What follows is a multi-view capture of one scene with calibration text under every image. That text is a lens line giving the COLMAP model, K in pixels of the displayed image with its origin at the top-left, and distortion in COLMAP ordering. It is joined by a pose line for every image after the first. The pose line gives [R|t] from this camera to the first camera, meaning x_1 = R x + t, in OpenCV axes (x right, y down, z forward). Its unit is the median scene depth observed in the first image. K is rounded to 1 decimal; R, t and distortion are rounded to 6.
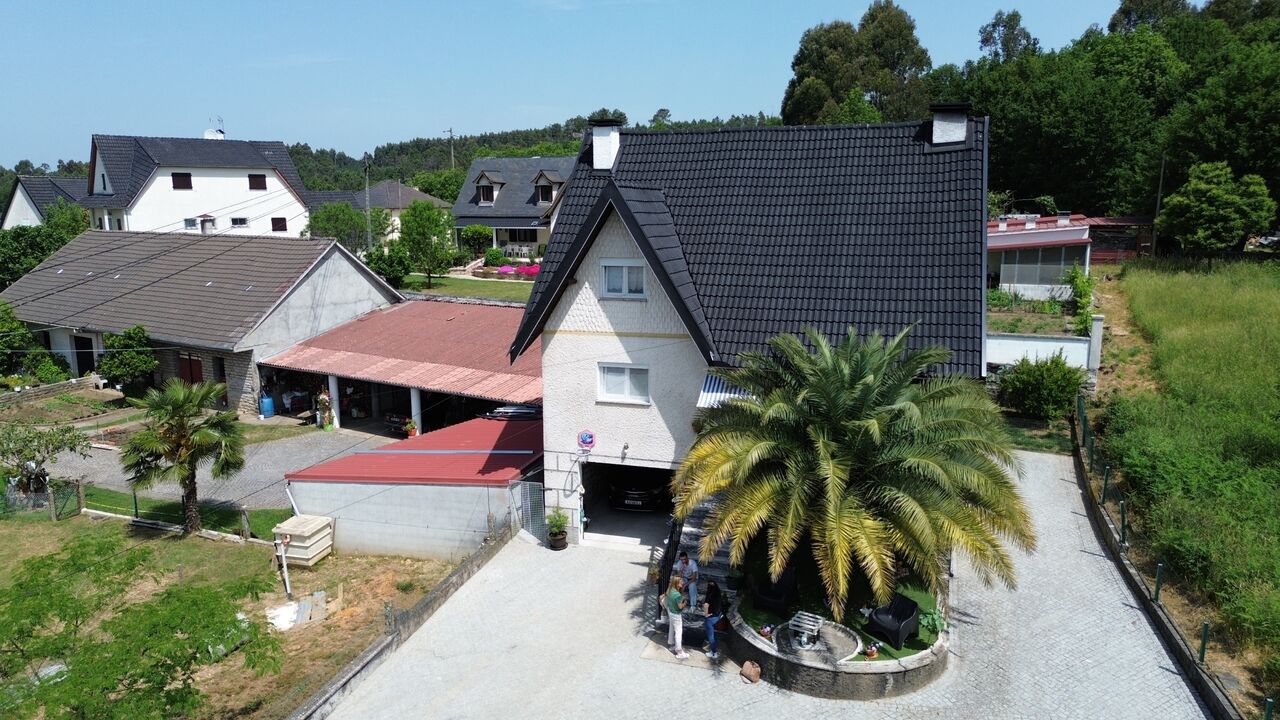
lens RADIAL K [[905.6, 0, 640.8], [0, 905.6, 359.8], [0, 0, 1]] dist [0.074406, -0.069803]
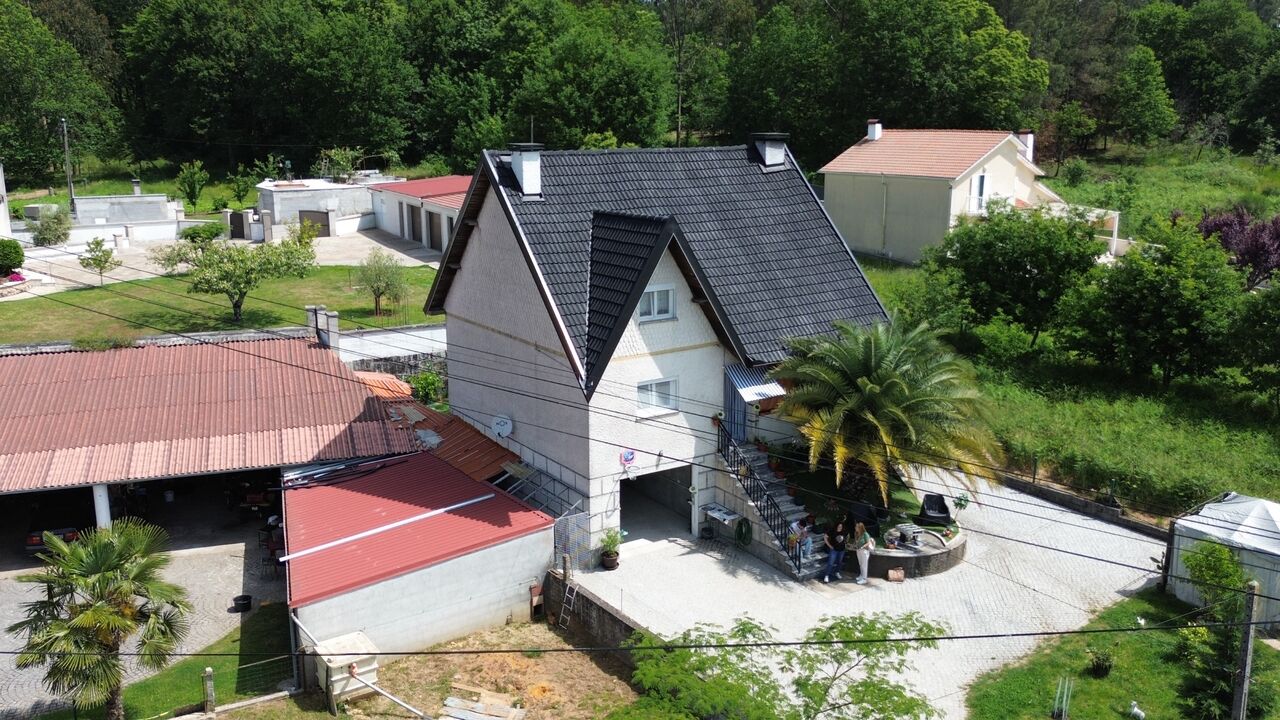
lens RADIAL K [[1114.3, 0, 640.0], [0, 1114.3, 360.0], [0, 0, 1]] dist [0.089881, -0.104217]
pose [[0.621974, -0.171371, 0.764055, -0.956286], [0.138662, 0.984442, 0.107925, -0.151194], [-0.770663, 0.038818, 0.636060, 0.148208]]
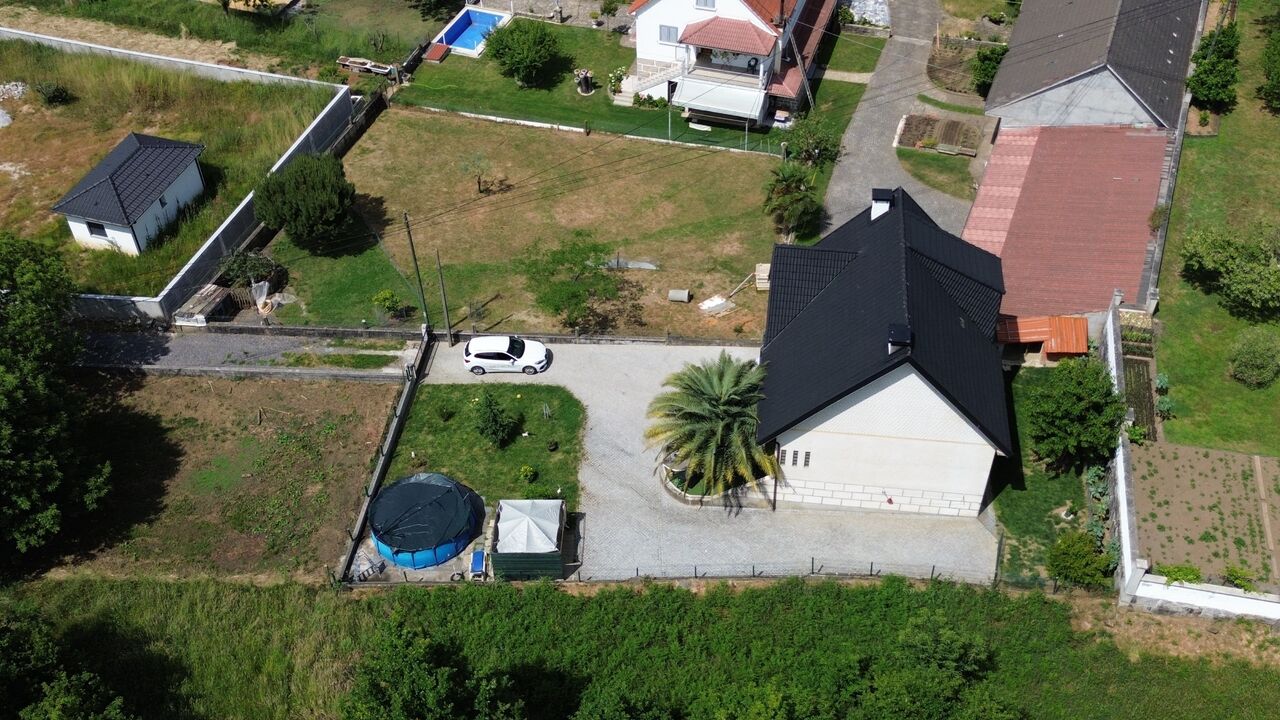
lens RADIAL K [[1266.8, 0, 640.1], [0, 1266.8, 359.7], [0, 0, 1]] dist [0.132405, -0.277479]
pose [[0.202356, 0.685428, -0.699457, 1.670400], [-0.166019, 0.727905, 0.665276, -1.500102], [0.965137, -0.018499, 0.261090, 0.013593]]
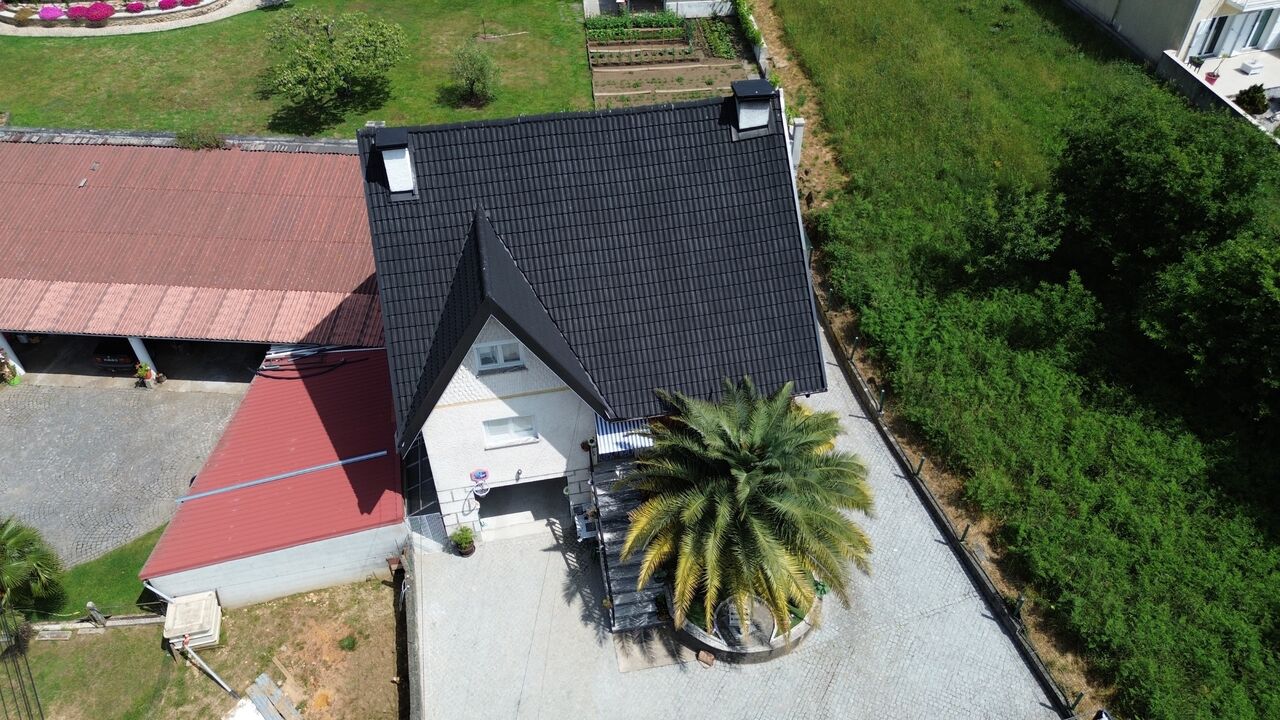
lens RADIAL K [[905.6, 0, 640.8], [0, 905.6, 359.8], [0, 0, 1]] dist [0.074406, -0.069803]
pose [[0.874500, -0.327036, 0.358186, -0.216954], [0.091511, 0.836476, 0.540309, -0.547309], [-0.476314, -0.439722, 0.761425, 0.145154]]
